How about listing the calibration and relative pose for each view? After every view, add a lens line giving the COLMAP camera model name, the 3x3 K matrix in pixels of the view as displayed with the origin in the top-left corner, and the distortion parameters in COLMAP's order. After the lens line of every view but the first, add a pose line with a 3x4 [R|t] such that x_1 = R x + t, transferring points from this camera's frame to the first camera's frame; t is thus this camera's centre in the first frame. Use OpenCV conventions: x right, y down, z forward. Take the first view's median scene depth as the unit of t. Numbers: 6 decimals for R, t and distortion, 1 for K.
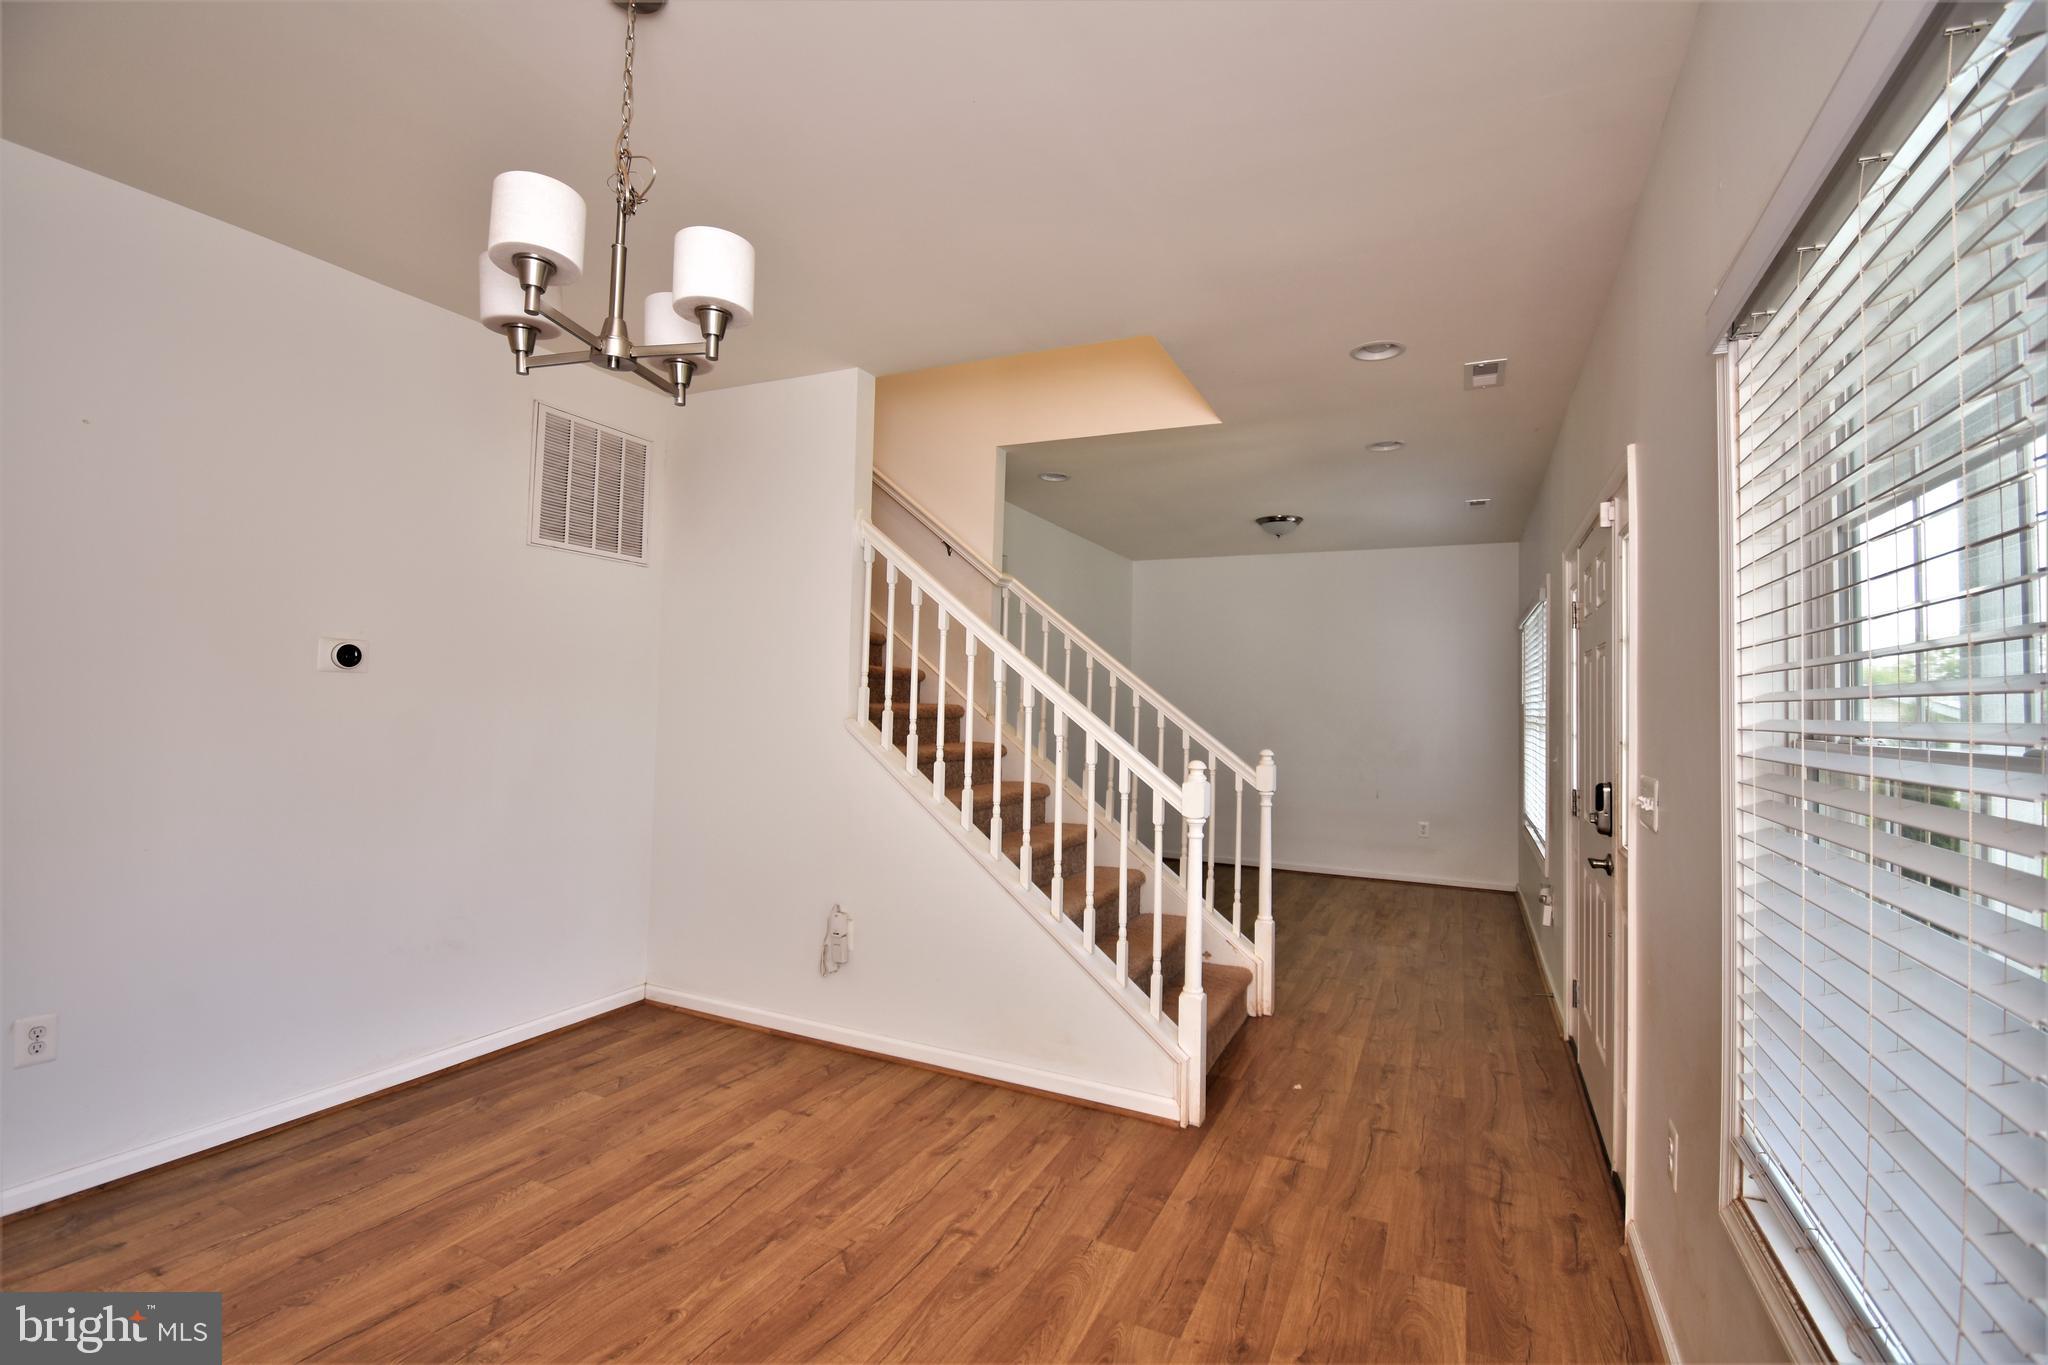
lens RADIAL K [[921.1, 0, 1024.0], [0, 921.1, 682.5], [0, 0, 1]] dist [0.027818, -0.030330]
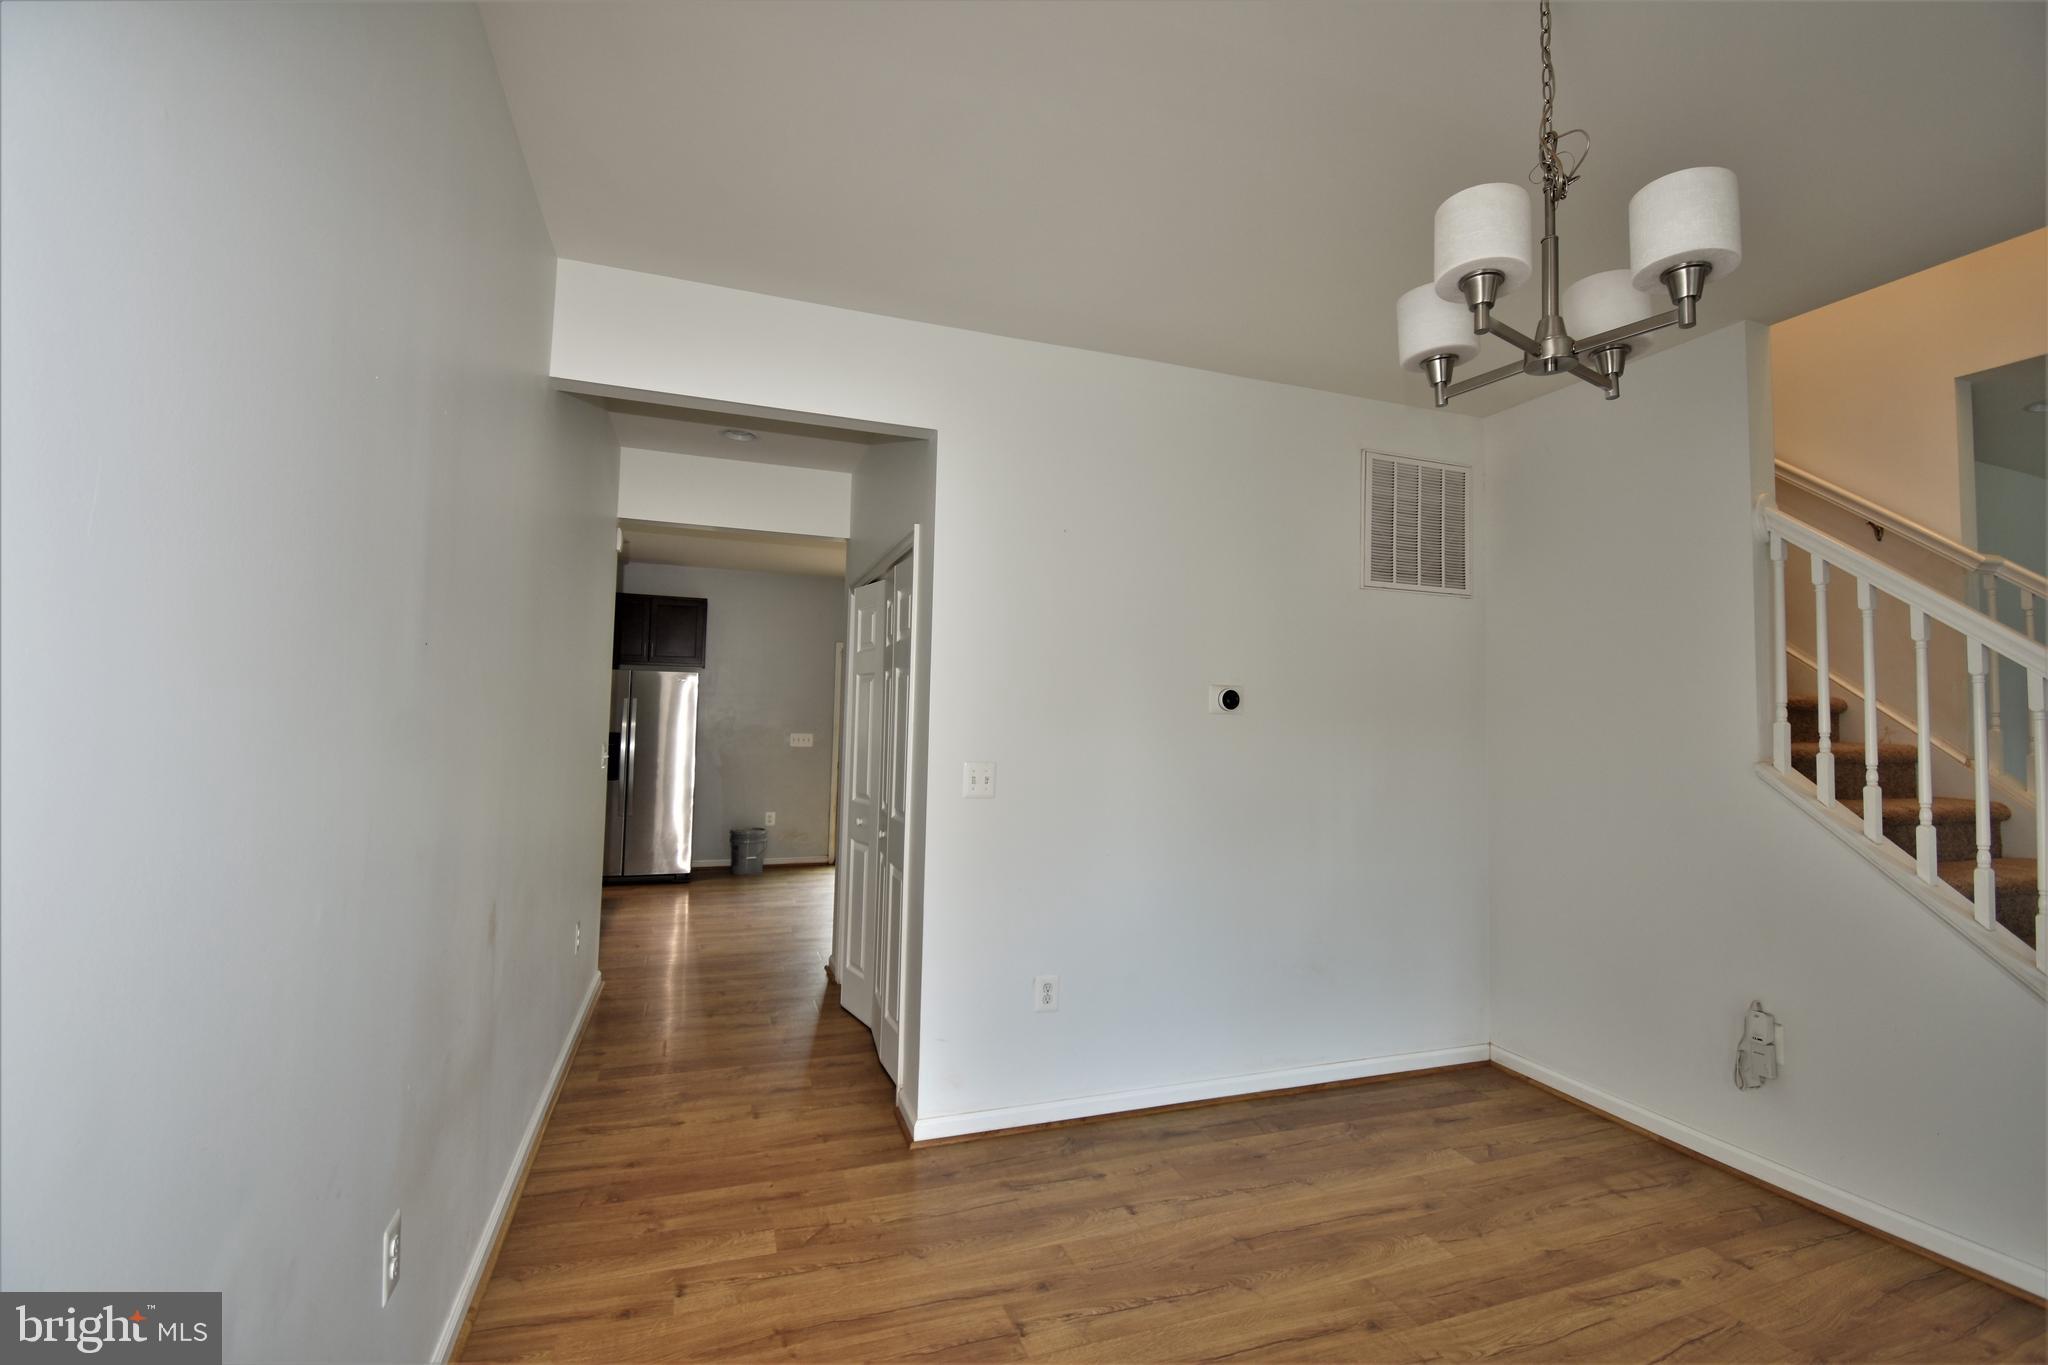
lens RADIAL K [[921.1, 0, 1024.0], [0, 921.1, 682.5], [0, 0, 1]] dist [0.027818, -0.030330]
pose [[0.706391, -0.040491, -0.706662, -0.104308], [0.012131, 0.998908, -0.045111, -0.001331], [0.707718, 0.023293, 0.706111, 0.003782]]
